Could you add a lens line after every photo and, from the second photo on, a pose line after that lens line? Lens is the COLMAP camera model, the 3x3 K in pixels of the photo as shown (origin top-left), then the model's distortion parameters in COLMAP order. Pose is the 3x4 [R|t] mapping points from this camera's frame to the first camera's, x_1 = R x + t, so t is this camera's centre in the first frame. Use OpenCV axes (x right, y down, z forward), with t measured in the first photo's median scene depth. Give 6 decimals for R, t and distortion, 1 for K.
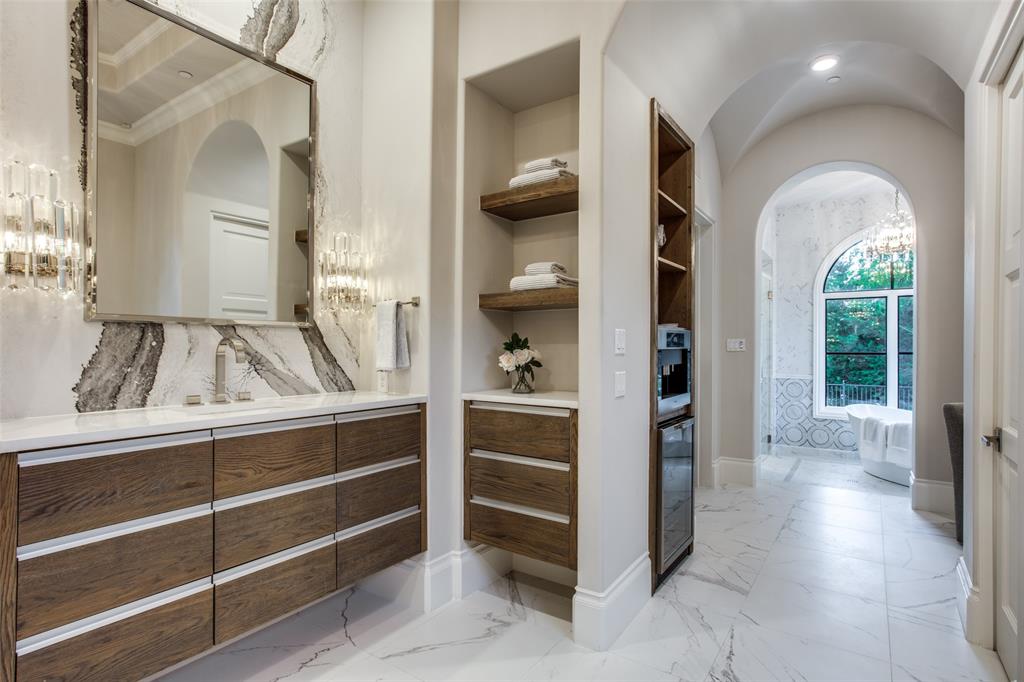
lens RADIAL K [[522.2, 0, 515.9], [0, 522.2, 347.2], [0, 0, 1]] dist [-0.021267, 0.000762]
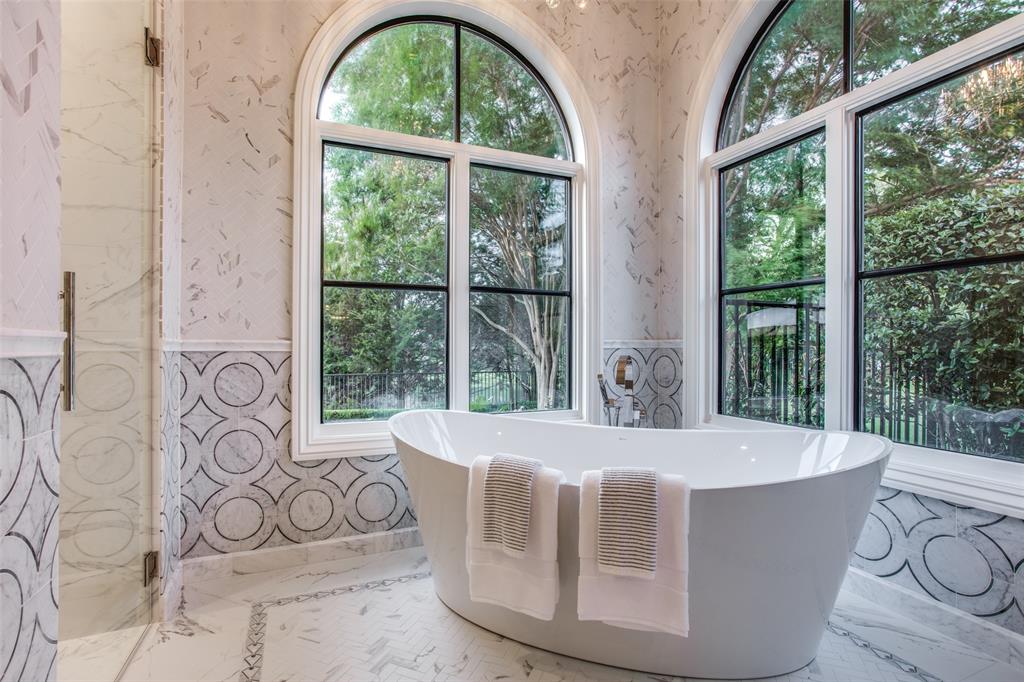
lens RADIAL K [[522.2, 0, 515.5], [0, 522.2, 346.6], [0, 0, 1]] dist [-0.021267, 0.000762]
pose [[0.547250, -0.000907, 0.836968, 0.361419], [-0.002789, 0.999992, 0.002908, 0.057183], [-0.836964, -0.003926, 0.547243, 0.681095]]
